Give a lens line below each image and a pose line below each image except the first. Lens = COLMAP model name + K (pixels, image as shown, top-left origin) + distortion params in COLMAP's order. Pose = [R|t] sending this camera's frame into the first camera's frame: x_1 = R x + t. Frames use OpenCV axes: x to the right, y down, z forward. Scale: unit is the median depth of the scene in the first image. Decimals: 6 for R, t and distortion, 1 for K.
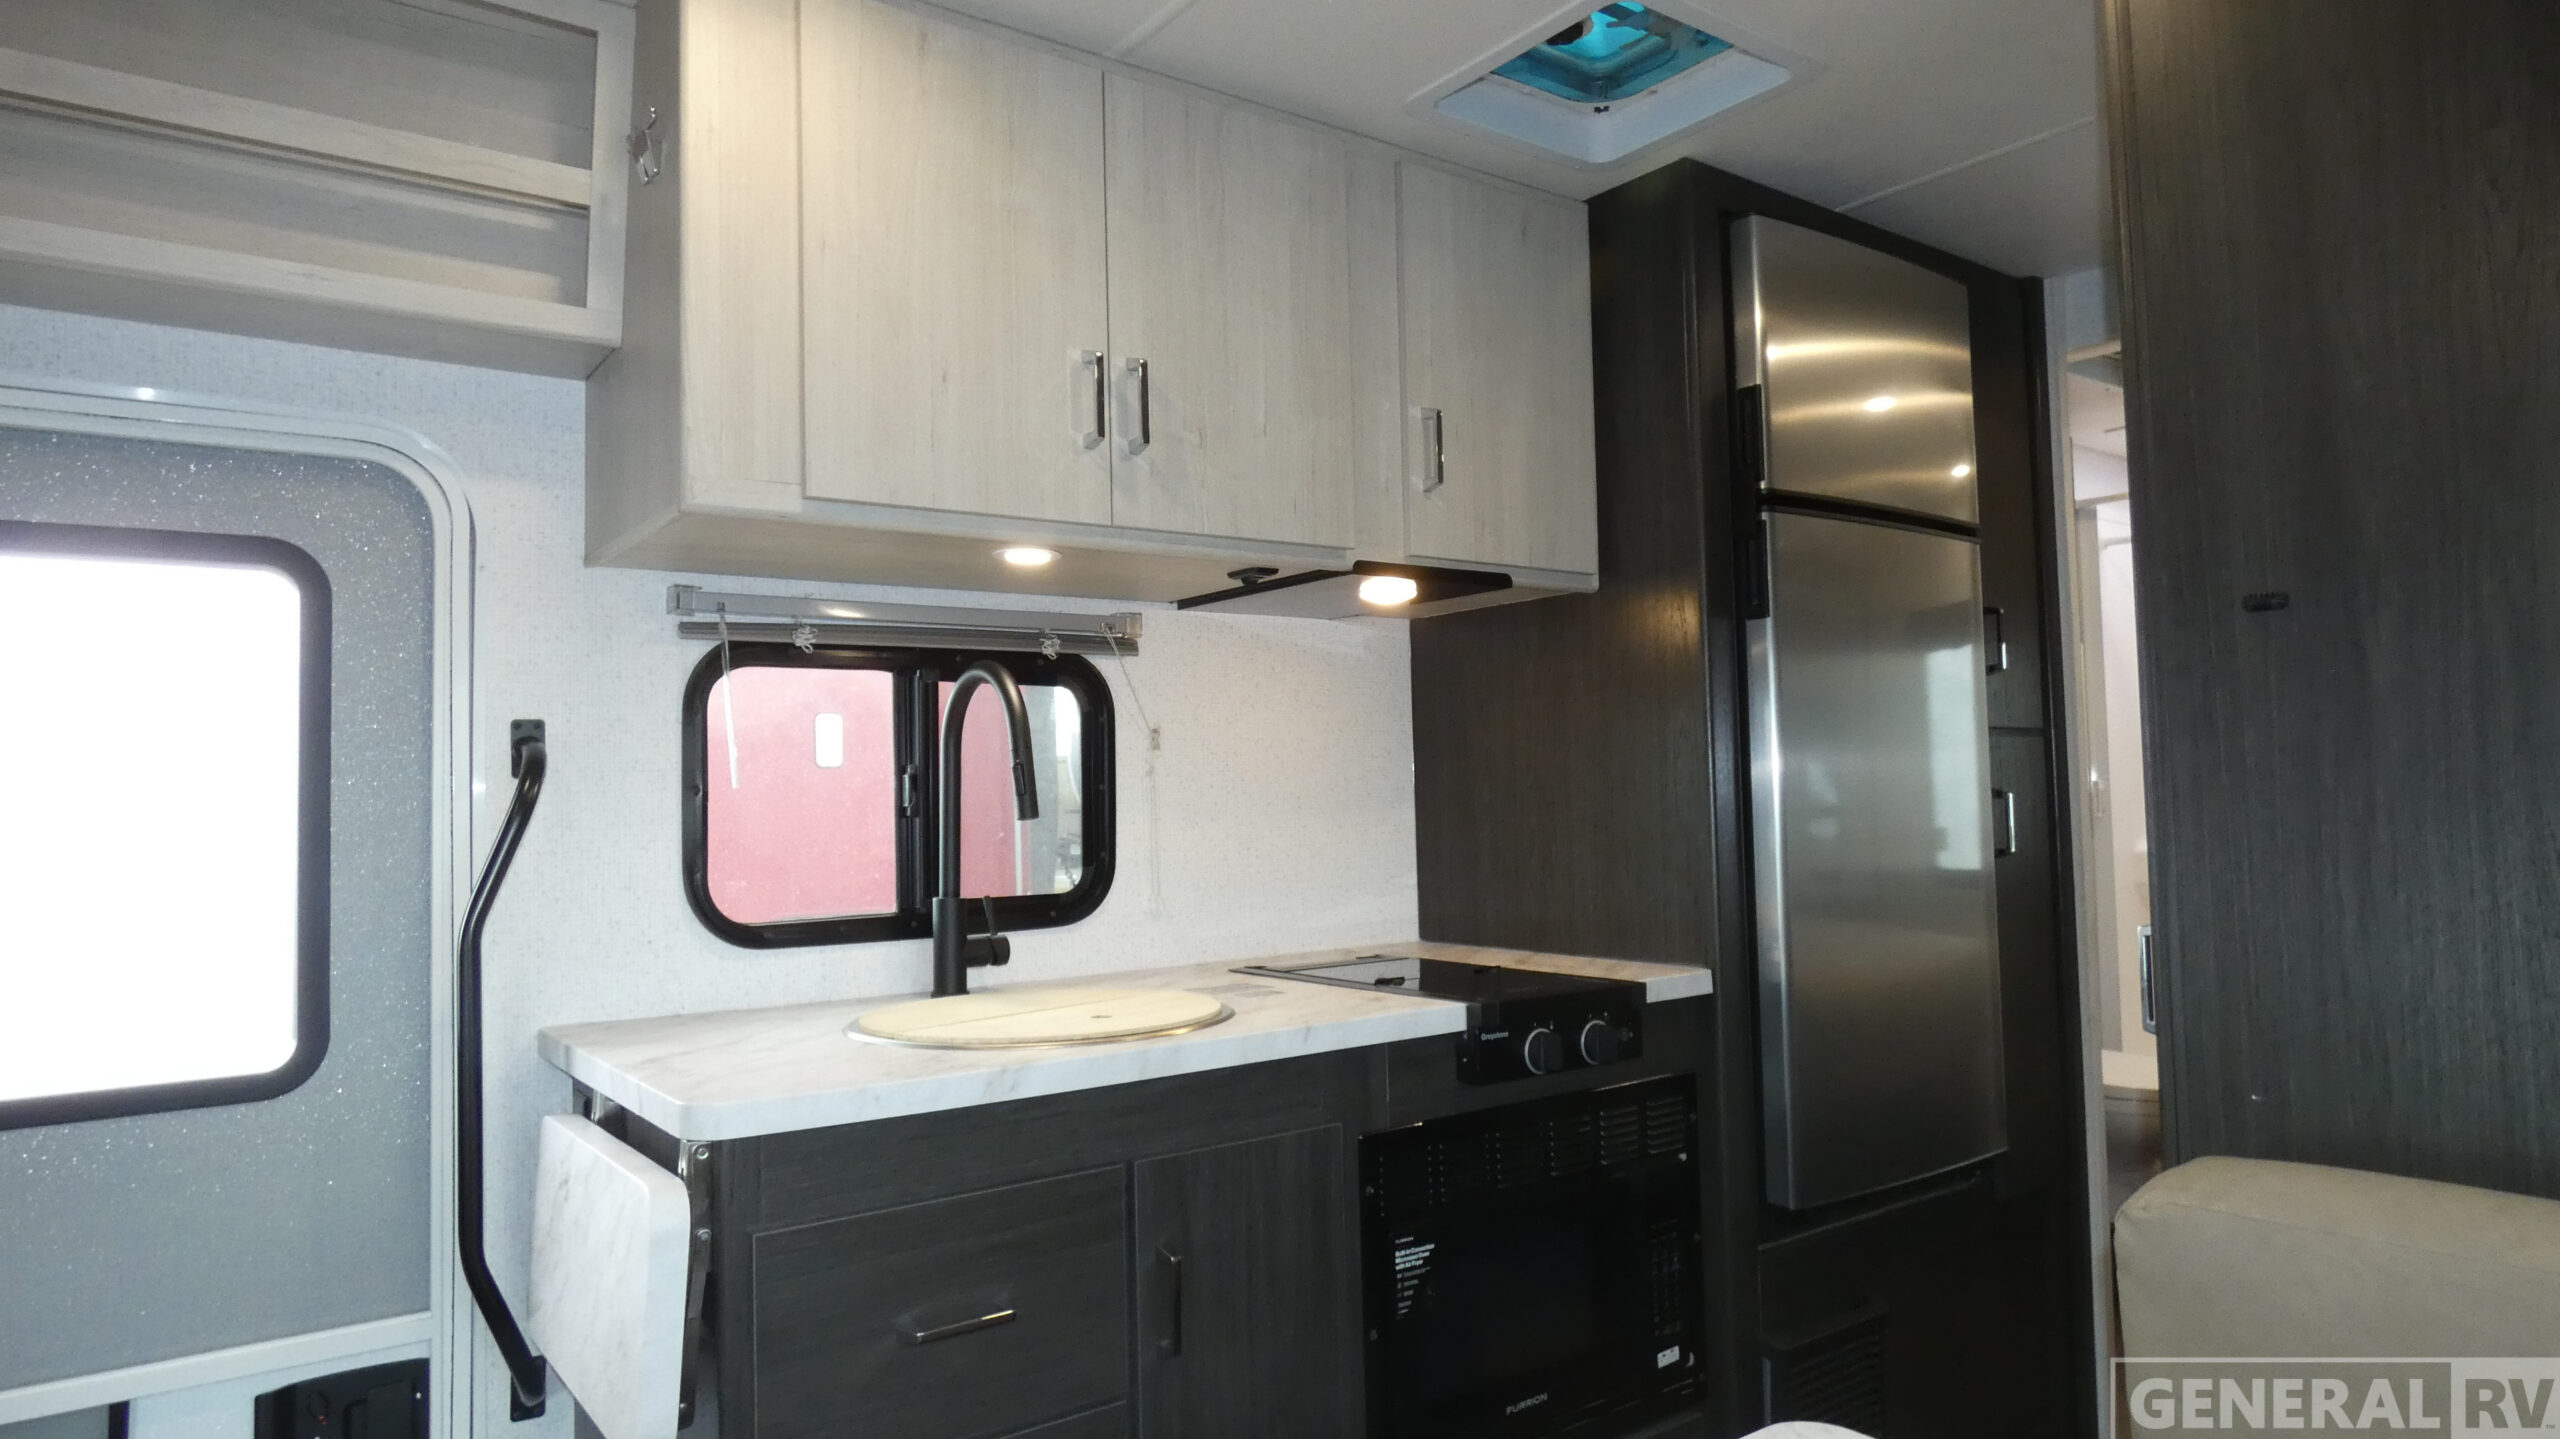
lens RADIAL K [[1521.6, 0, 1286.3], [0, 1521.6, 720.8], [0, 0, 1]] dist [-0.006445, -0.001610]
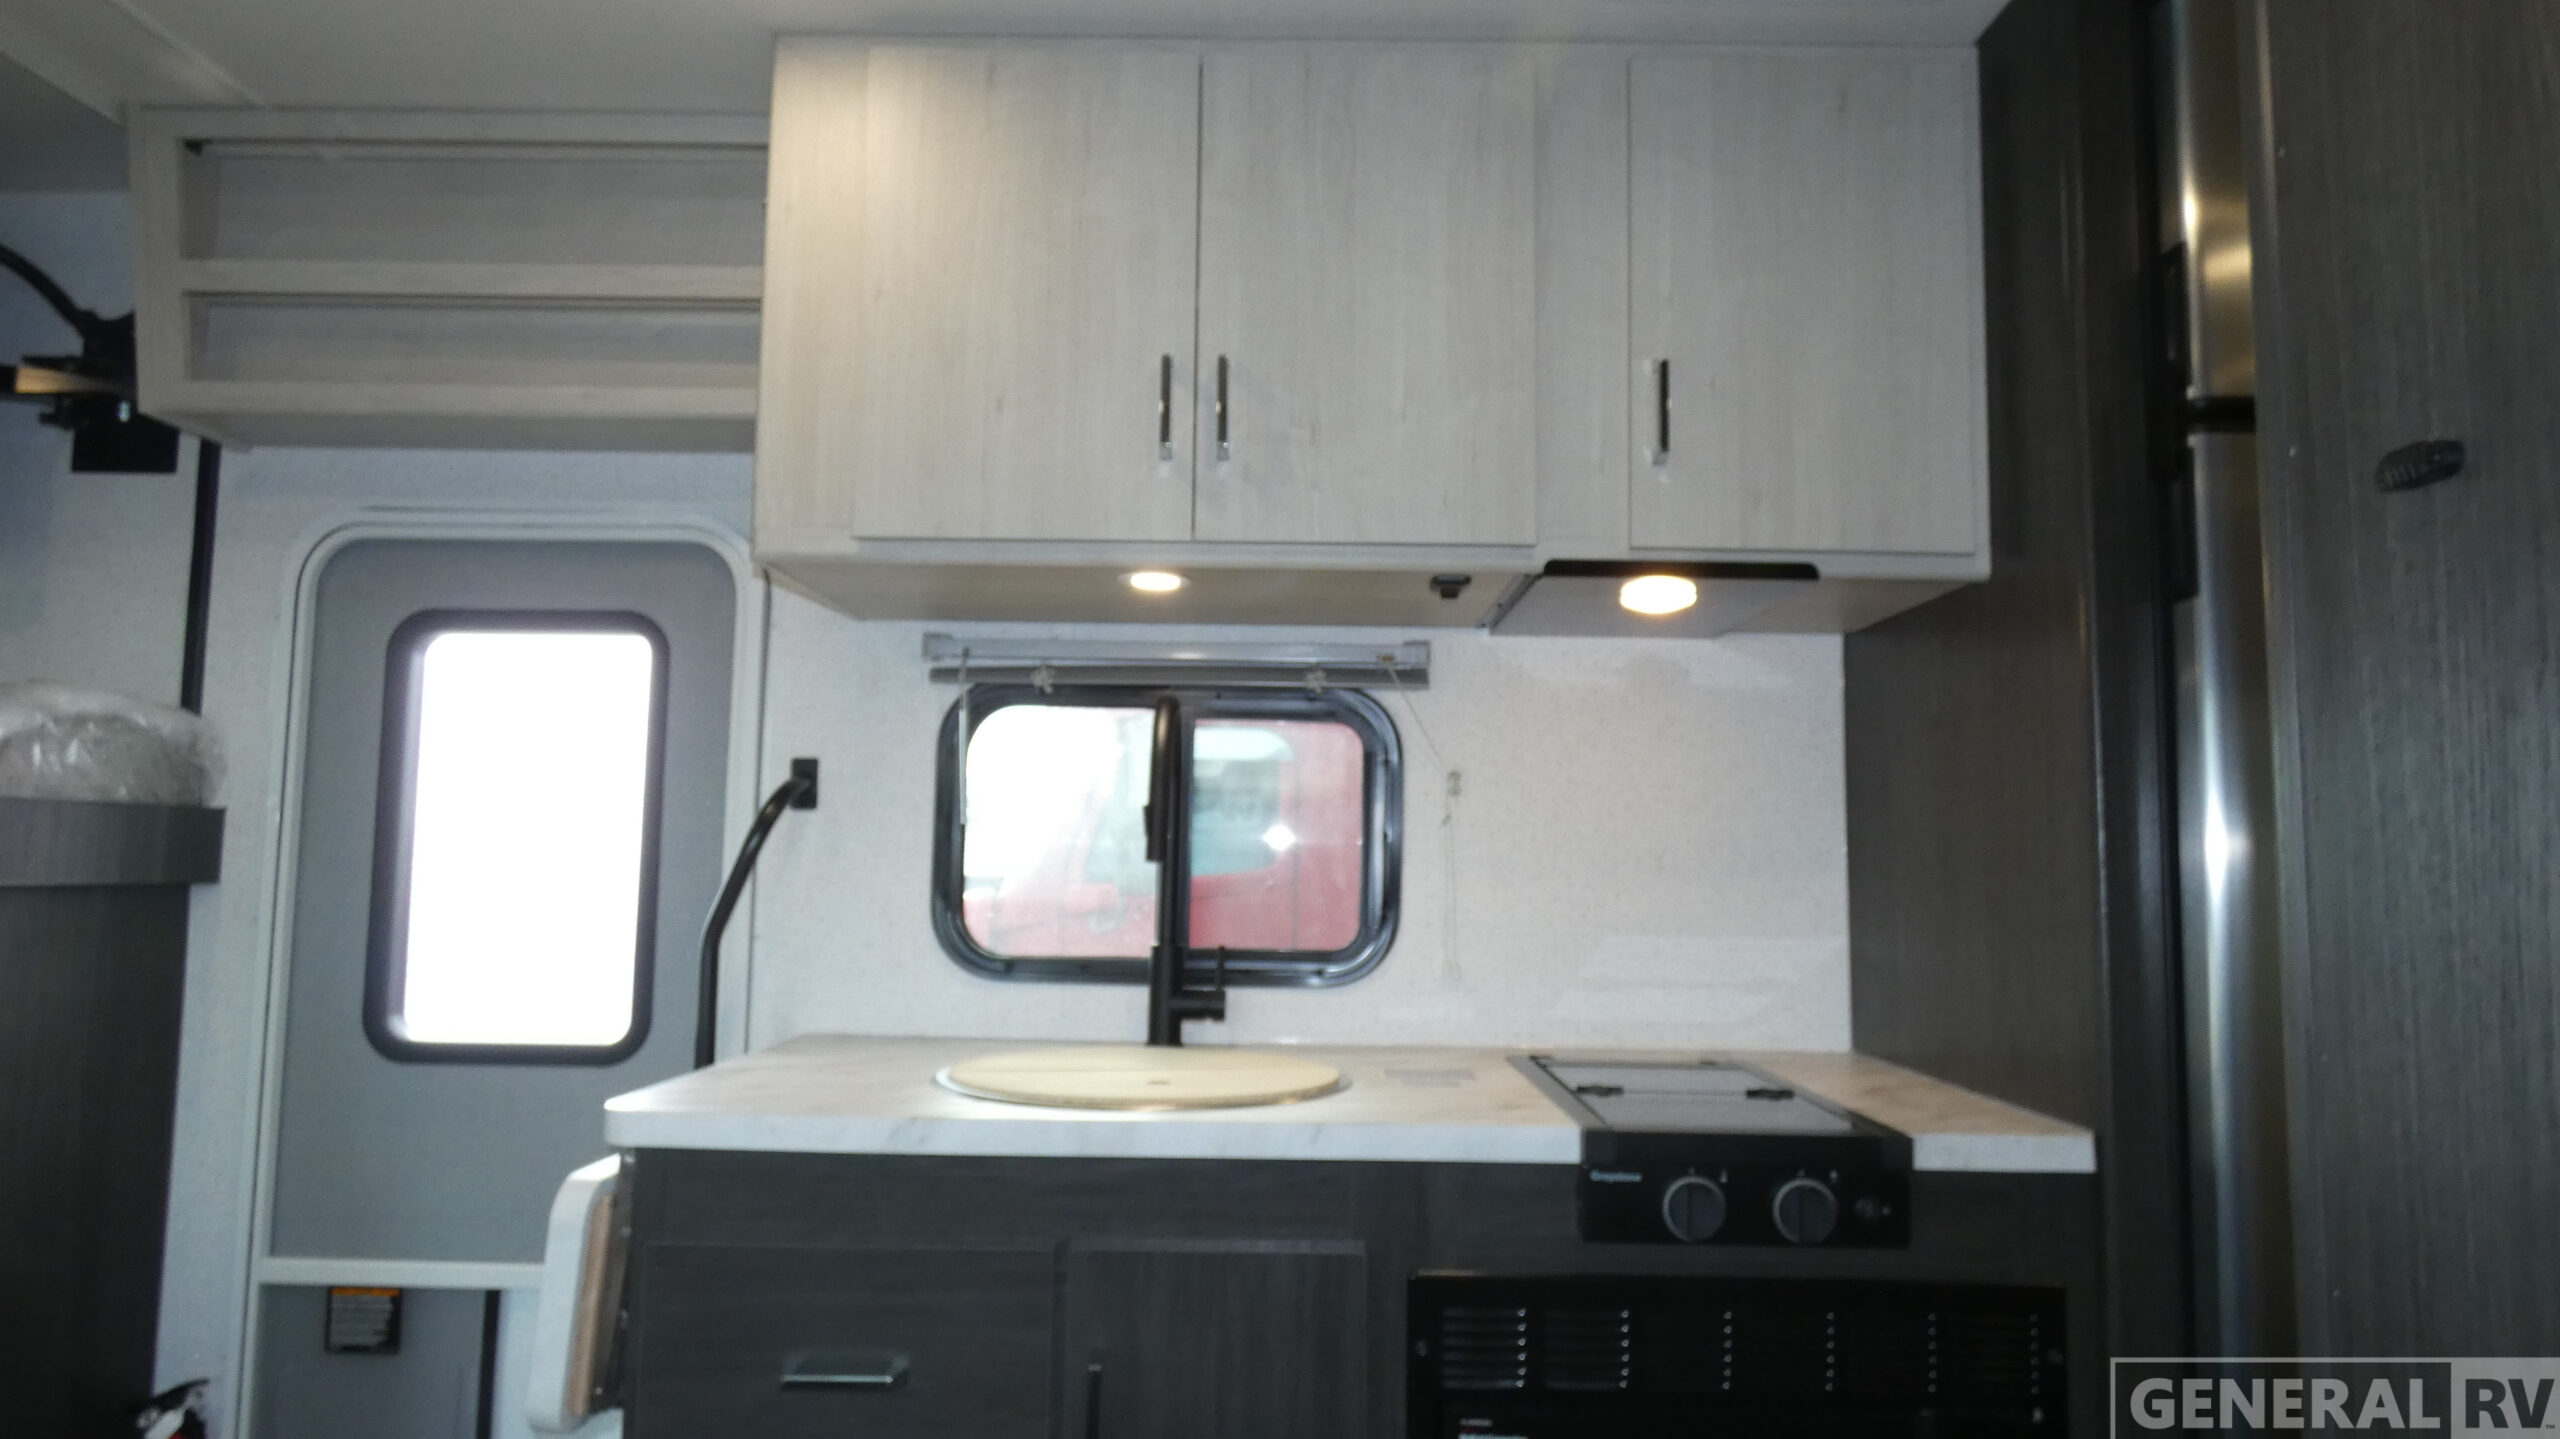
lens RADIAL K [[1521.6, 0, 1281.5], [0, 1521.6, 719.0], [0, 0, 1]] dist [-0.006445, -0.001610]
pose [[0.800908, -0.020789, -0.598427, 0.426366], [-0.004660, 0.999150, -0.040948, 0.013641], [0.598770, 0.035584, 0.800130, 0.280329]]
